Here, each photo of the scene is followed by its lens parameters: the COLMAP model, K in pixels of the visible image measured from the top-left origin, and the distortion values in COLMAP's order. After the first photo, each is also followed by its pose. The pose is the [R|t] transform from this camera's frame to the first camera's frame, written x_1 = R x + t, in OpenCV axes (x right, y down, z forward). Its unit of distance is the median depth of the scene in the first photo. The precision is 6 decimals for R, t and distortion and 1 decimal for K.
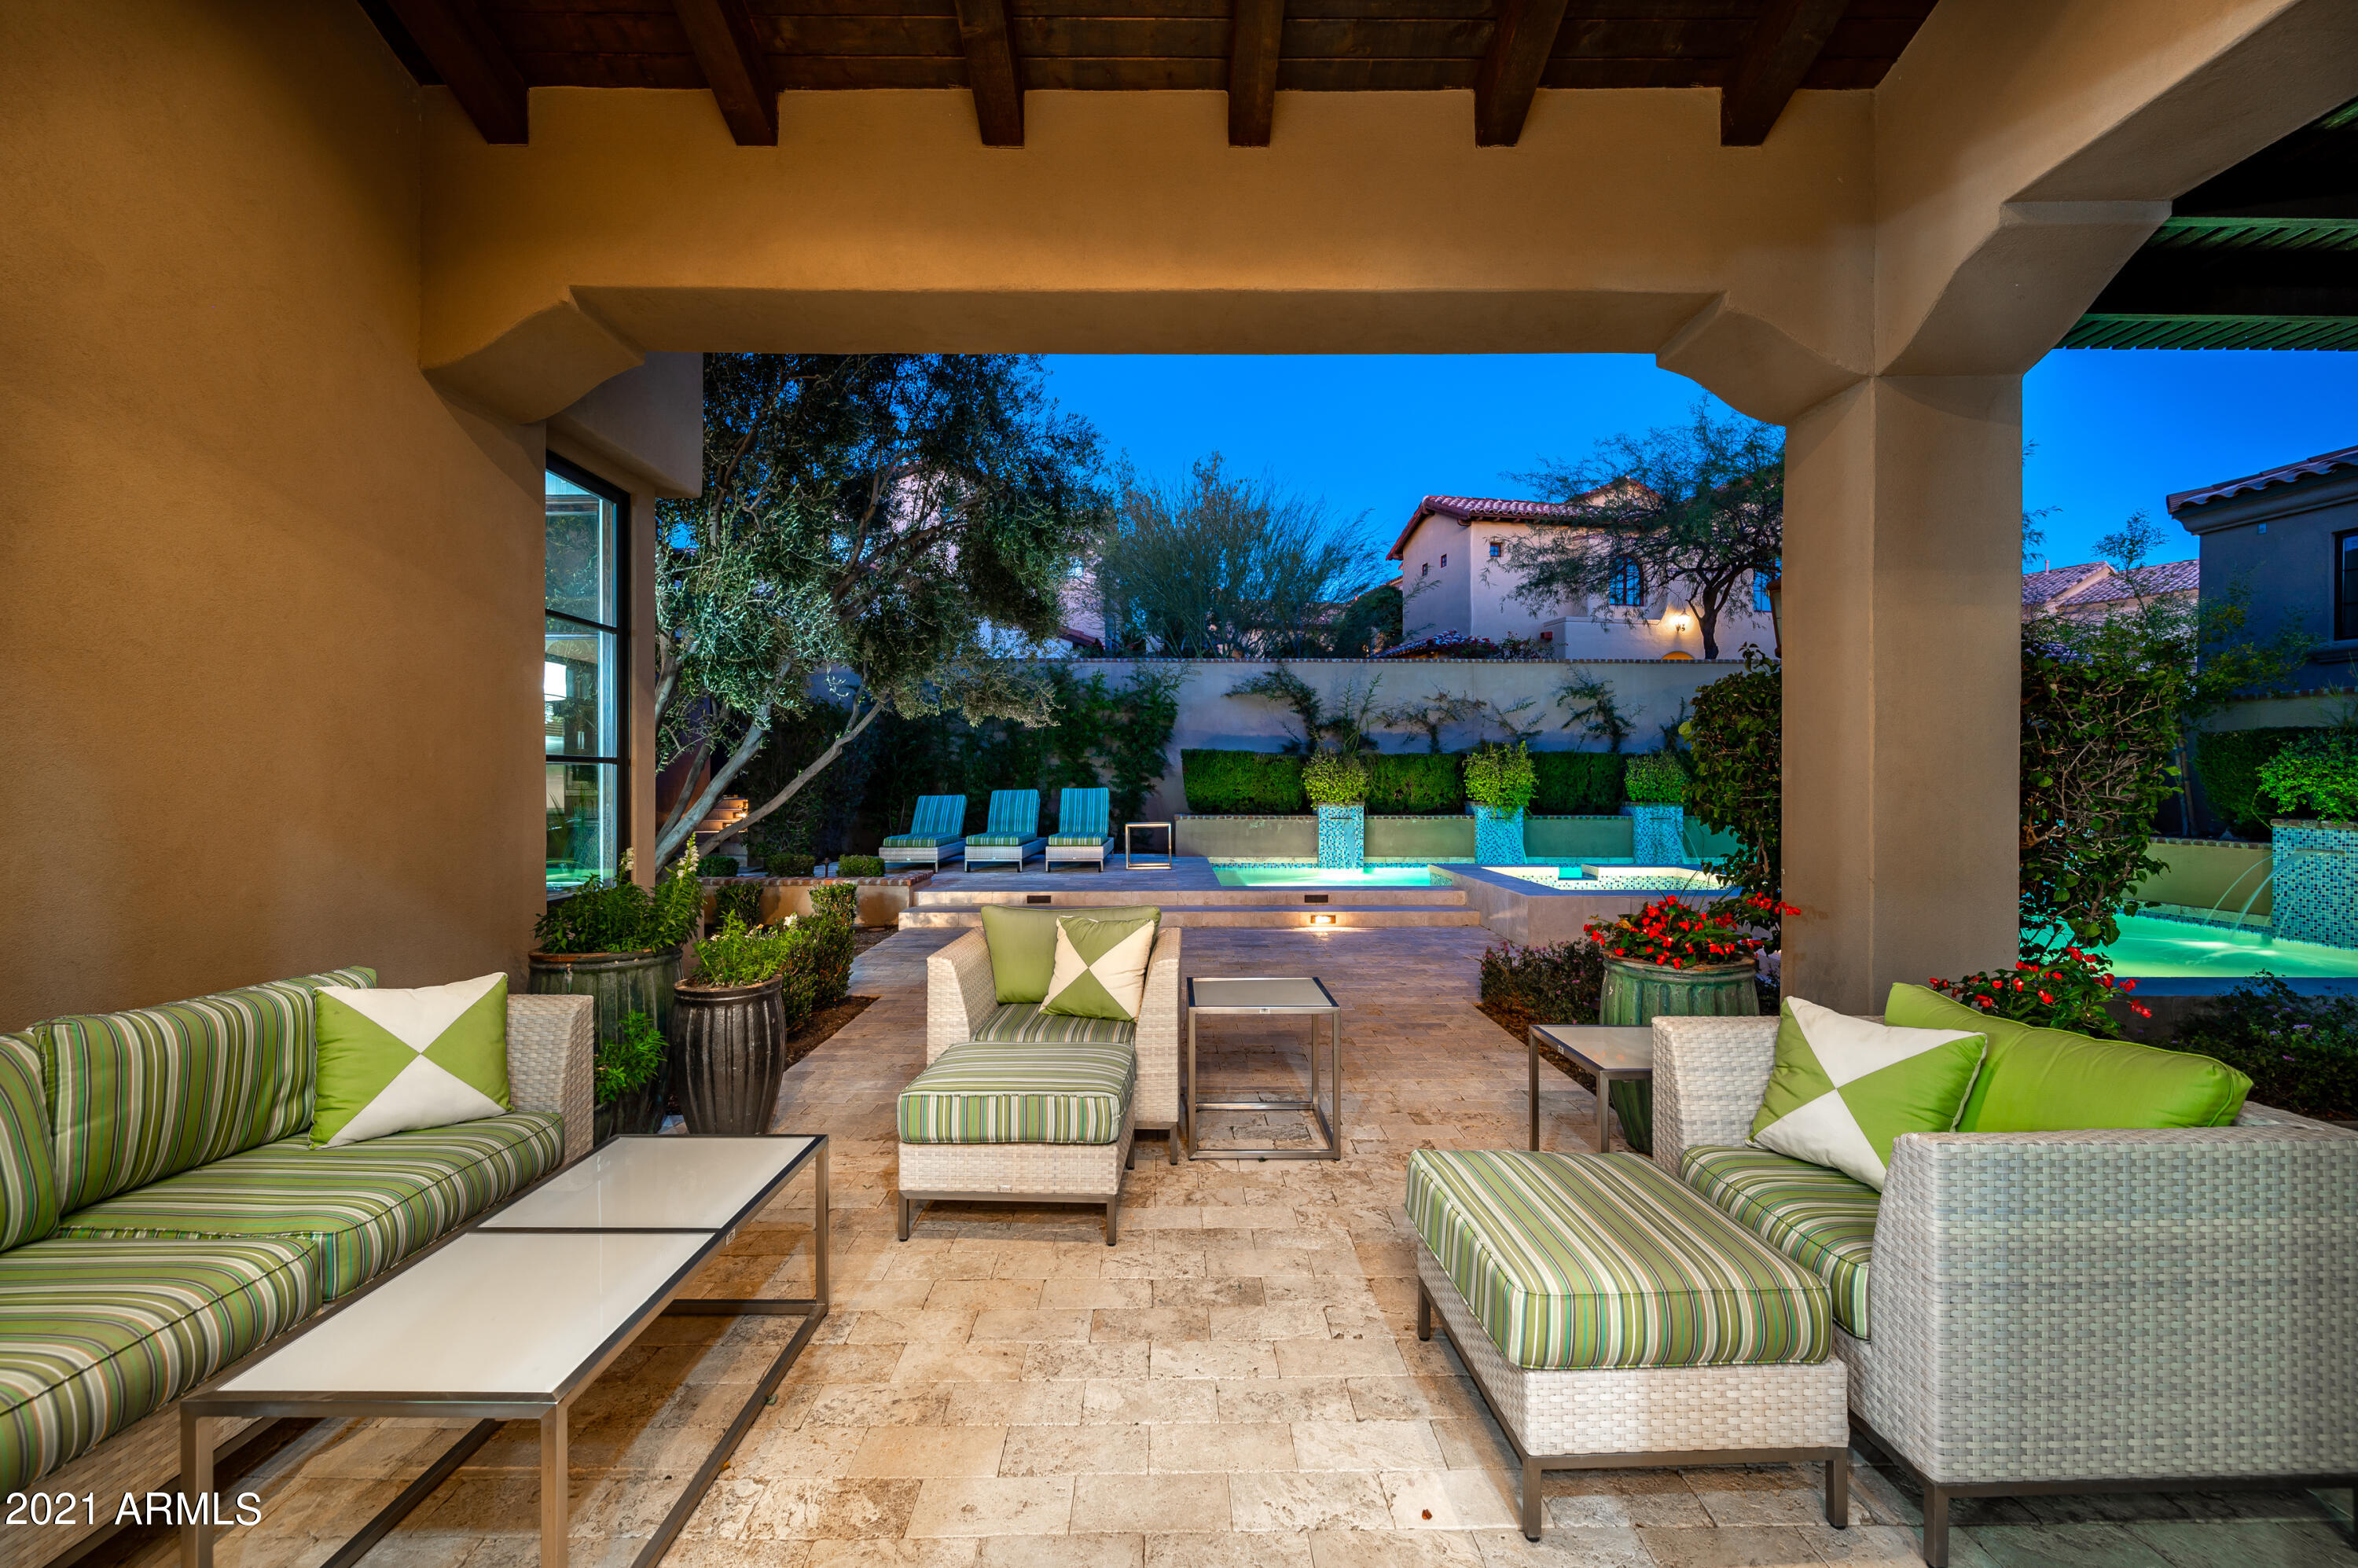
lens RADIAL K [[988.0, 0, 1171.9], [0, 988.0, 784.6], [0, 0, 1]] dist [0.000433, -0.000009]
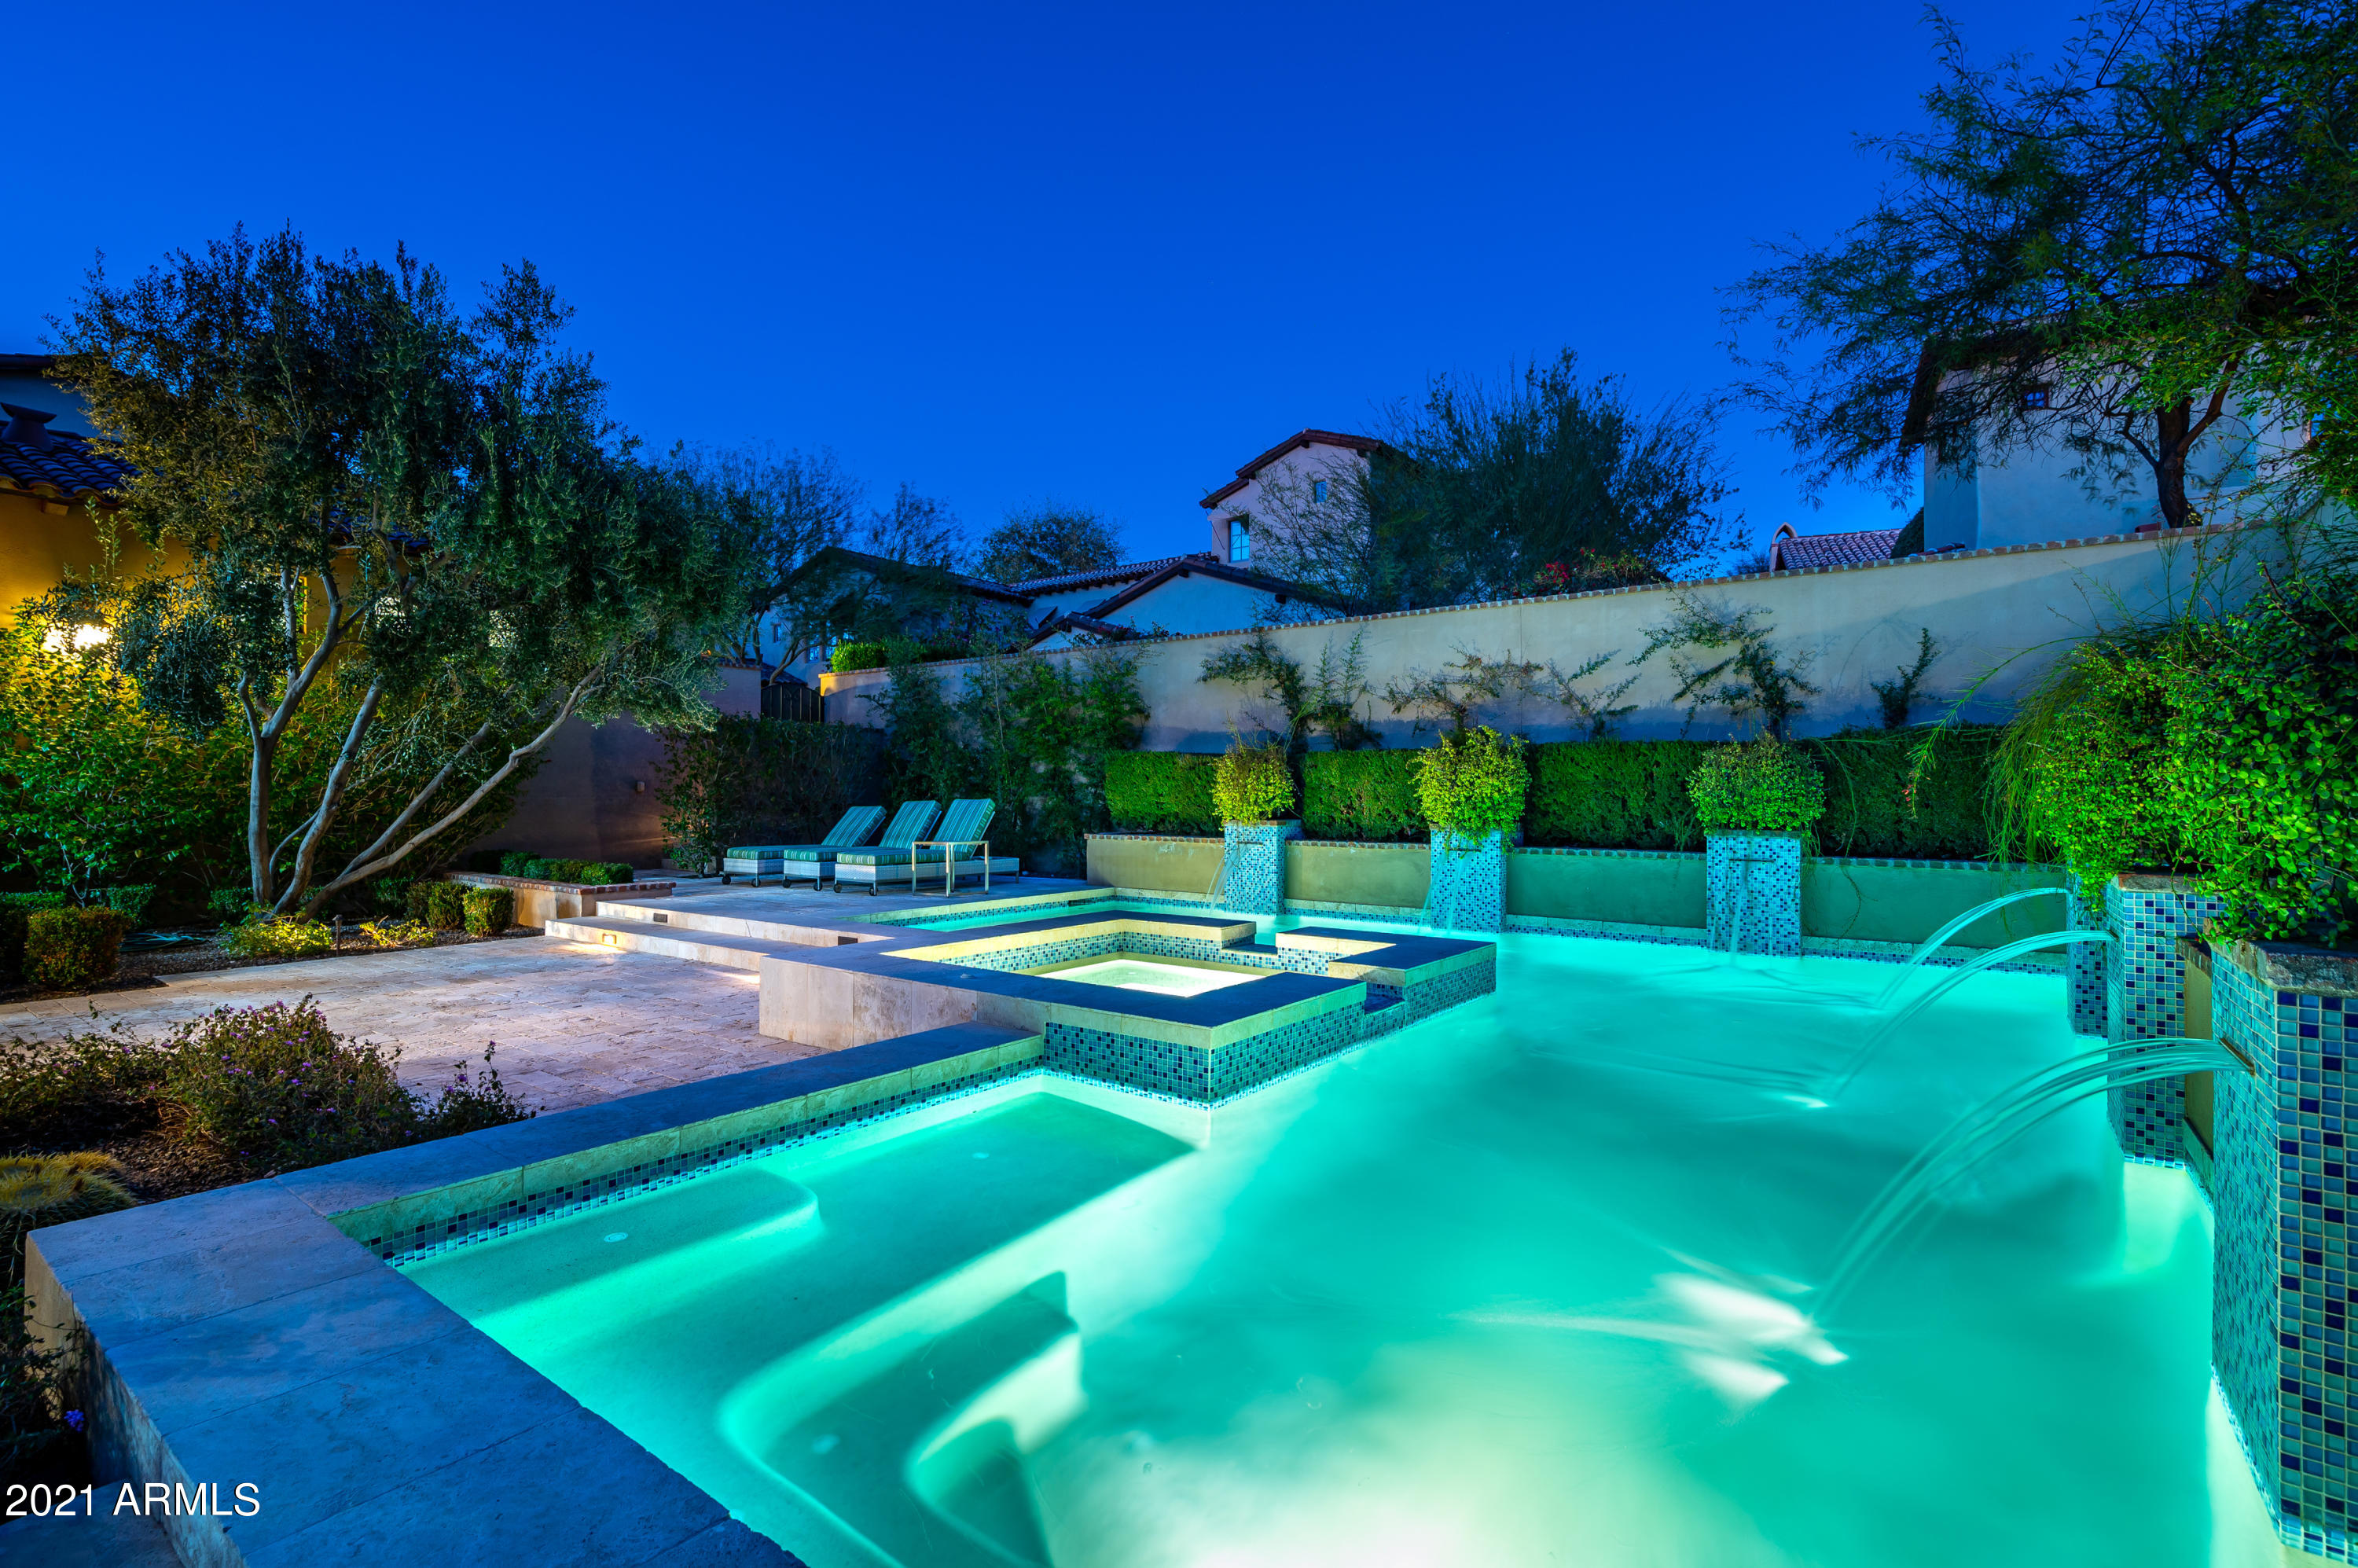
lens RADIAL K [[1091.5, 0, 1179.6], [0, 1091.5, 783.3], [0, 0, 1]] dist [-0.000284, -0.000054]
pose [[0.794260, -0.004357, -0.607562, 0.558916], [-0.002637, 0.999940, -0.010618, -0.000229], [0.607572, 0.010035, 0.794201, 0.312191]]
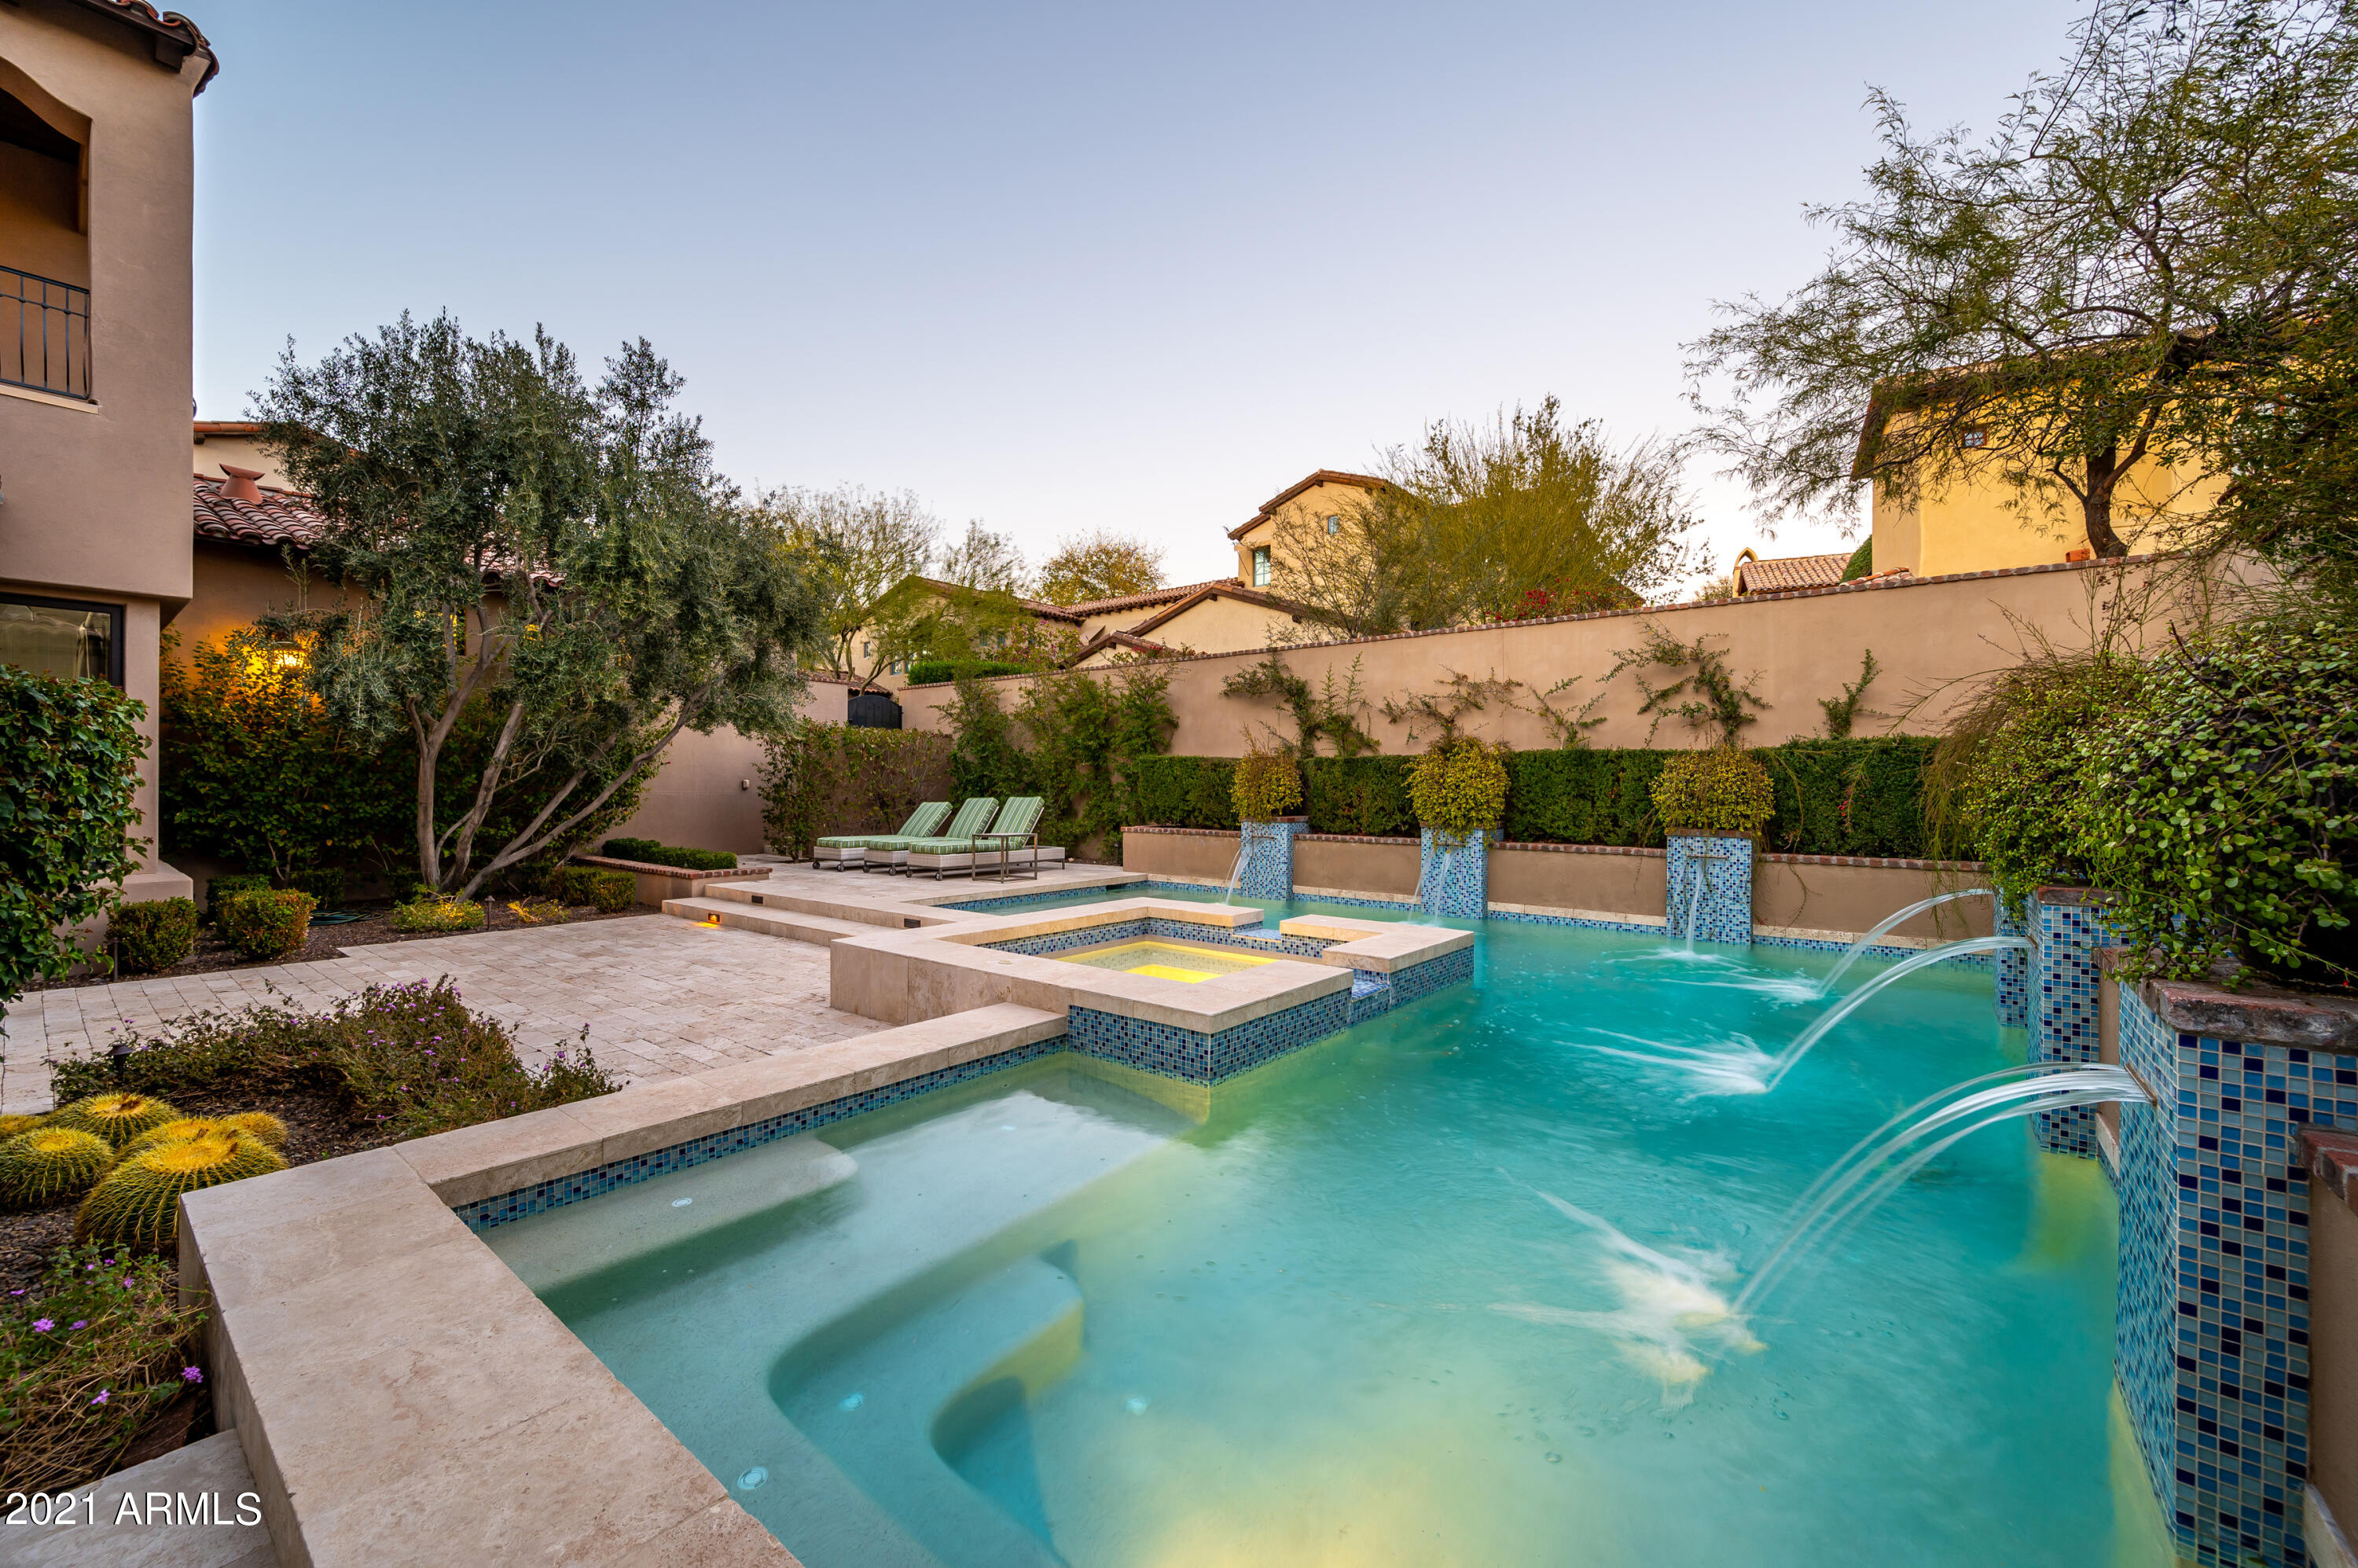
lens RADIAL K [[939.0, 0, 1178.7], [0, 939.0, 782.8], [0, 0, 1]] dist [-0.001642, -0.000088]
pose [[0.769956, 0.002604, -0.638092, 0.562418], [-0.004421, 0.999989, -0.001253, -0.009061], [0.638082, 0.003785, 0.769959, 0.325736]]
